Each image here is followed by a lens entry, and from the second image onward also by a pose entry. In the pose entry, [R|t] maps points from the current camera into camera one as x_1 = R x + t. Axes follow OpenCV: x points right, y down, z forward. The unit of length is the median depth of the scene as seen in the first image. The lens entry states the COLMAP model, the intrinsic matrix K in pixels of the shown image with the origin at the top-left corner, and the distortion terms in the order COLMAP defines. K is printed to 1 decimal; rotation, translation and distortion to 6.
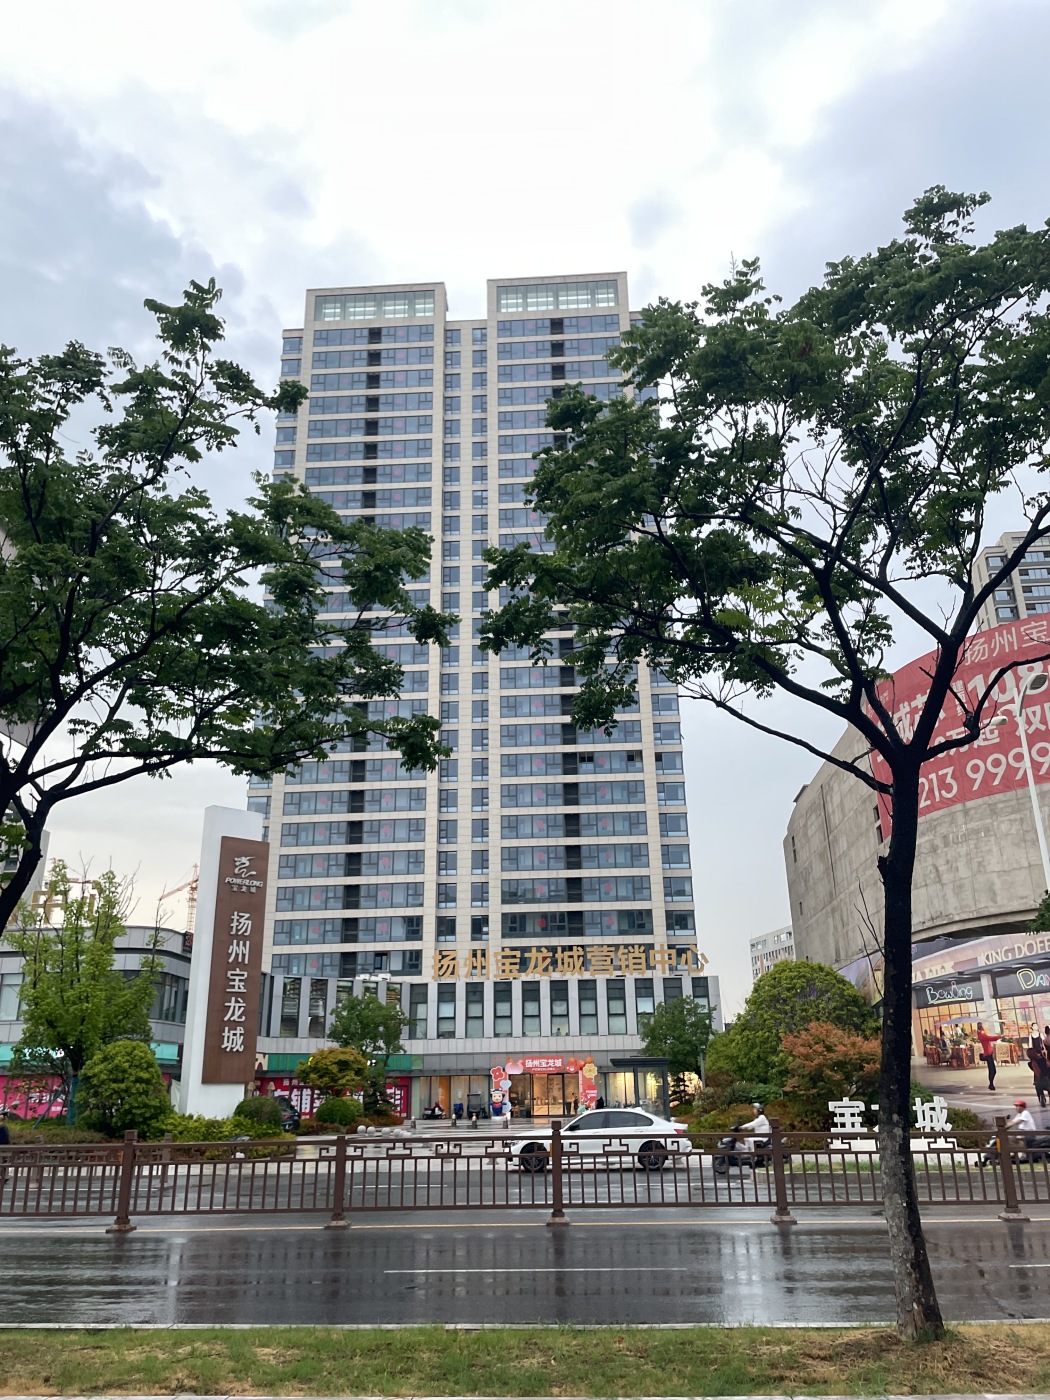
lens RADIAL K [[1069.9, 0, 519.1], [0, 1069.9, 689.0], [0, 0, 1]] dist [0.119850, -0.183333]
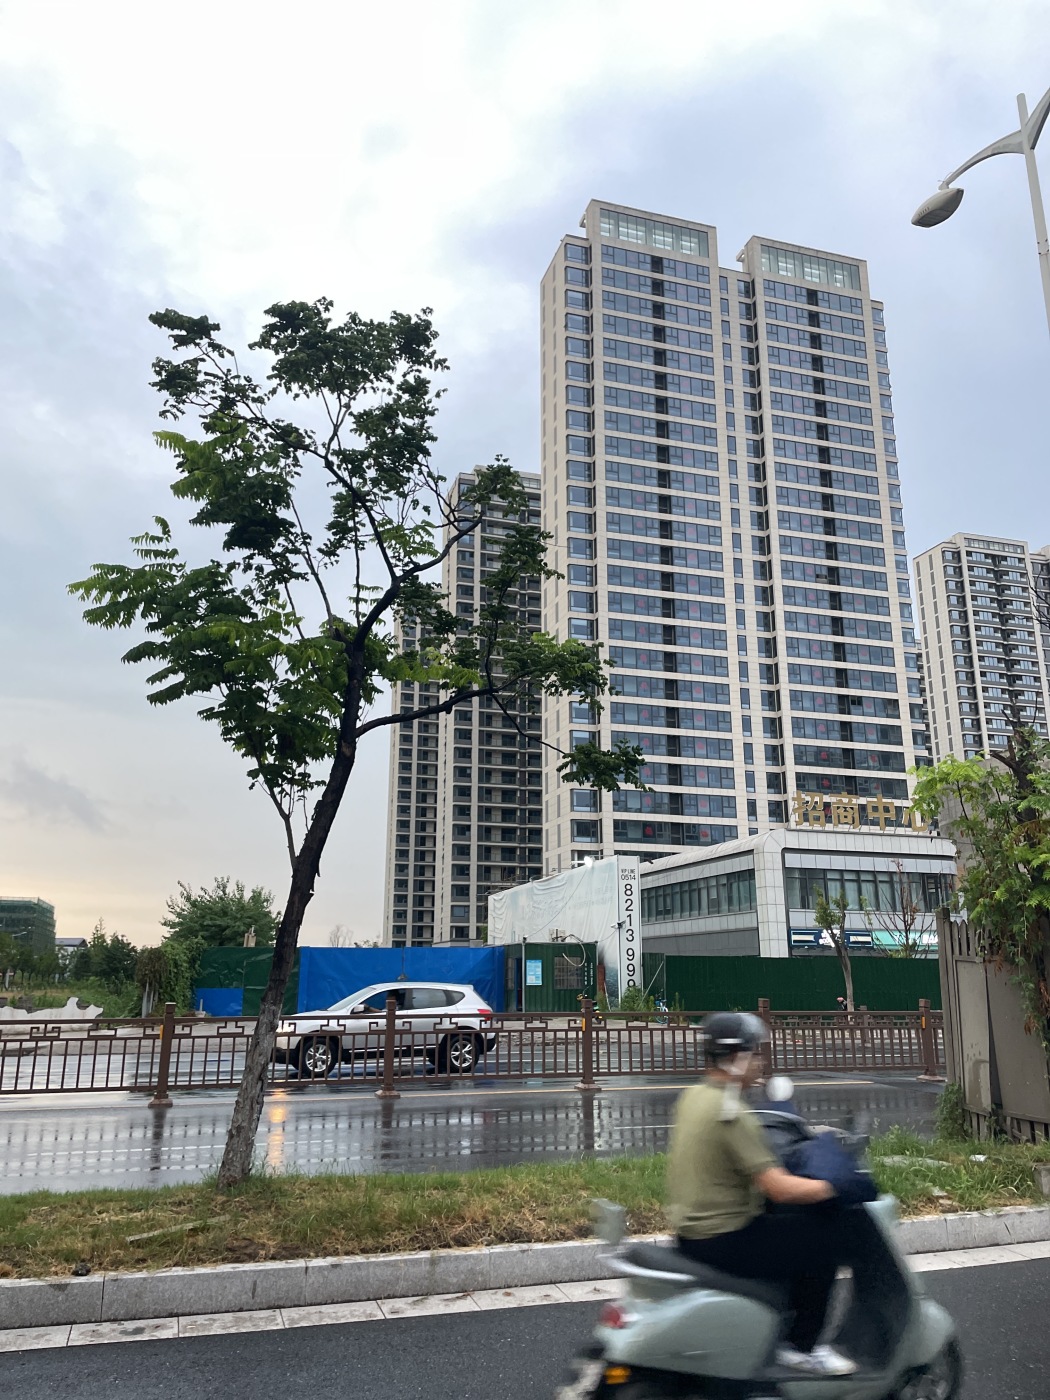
lens RADIAL K [[1069.9, 0, 519.1], [0, 1069.9, 689.0], [0, 0, 1]] dist [0.119850, -0.183333]
pose [[0.931791, 0.112454, 0.345138, -0.672966], [-0.144666, 0.987075, 0.068953, 0.023838], [-0.332923, -0.114179, 0.936016, 0.036133]]
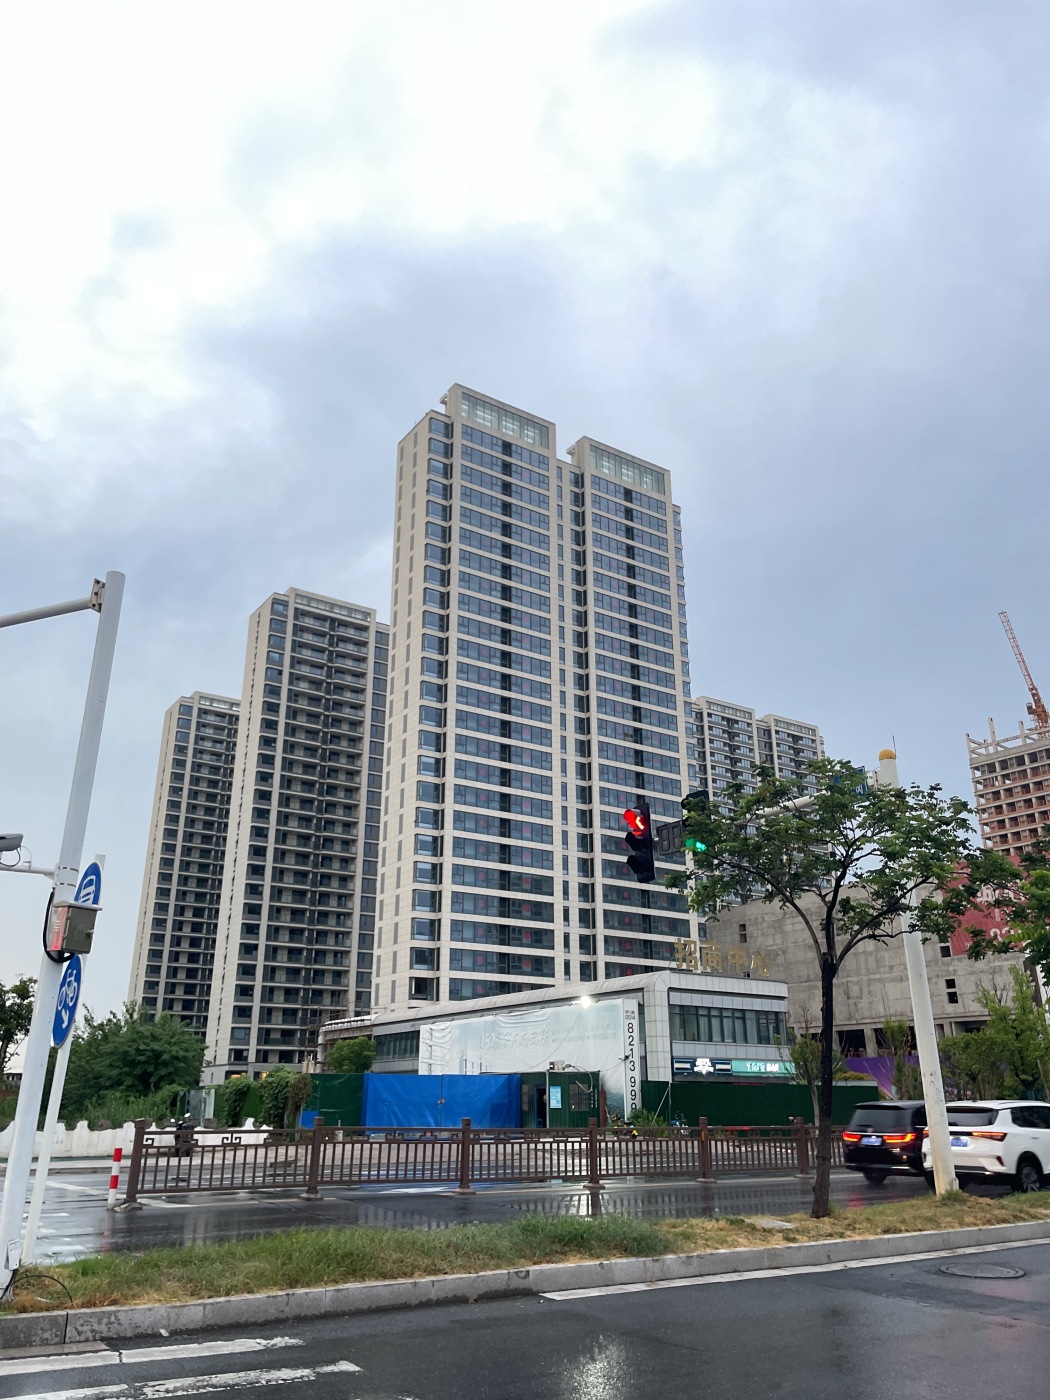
lens RADIAL K [[1074.3, 0, 527.1], [0, 1074.3, 695.9], [0, 0, 1]] dist [0.110602, -0.143021]
pose [[0.788997, 0.231691, 0.569037, -0.851993], [-0.229616, 0.970256, -0.076678, 0.020272], [-0.569878, -0.070162, 0.818729, 0.017043]]
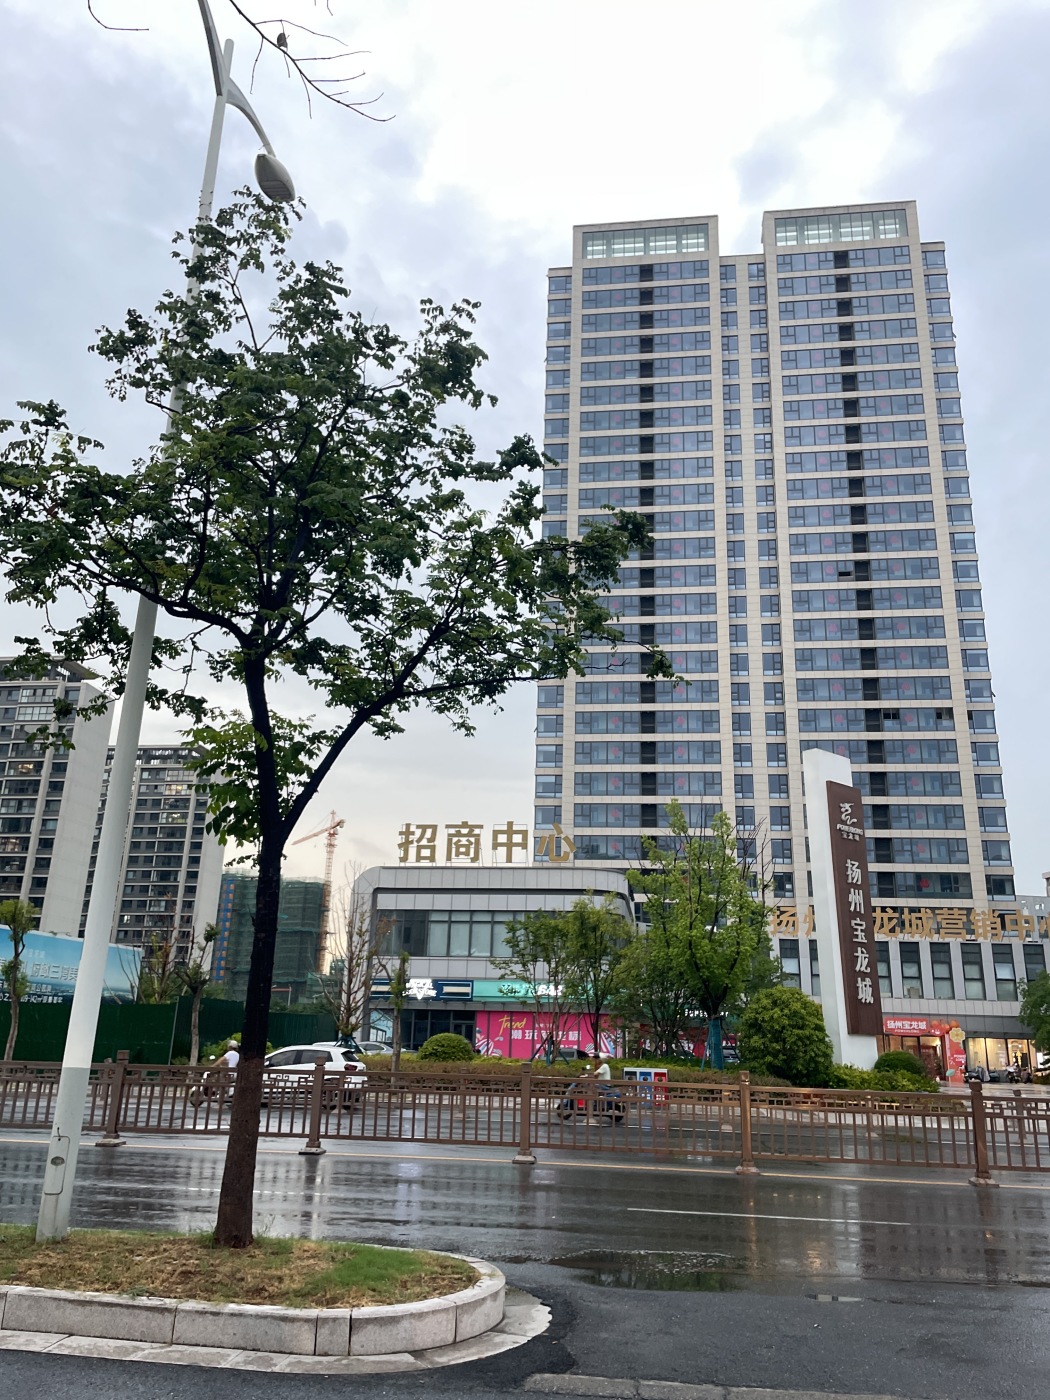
lens RADIAL K [[1074.3, 0, 527.1], [0, 1074.3, 695.9], [0, 0, 1]] dist [0.110602, -0.143021]
pose [[0.997252, 0.021445, -0.070919, -0.192857], [-0.018106, 0.998712, 0.047389, 0.007495], [0.071844, -0.045974, 0.996356, 0.008257]]
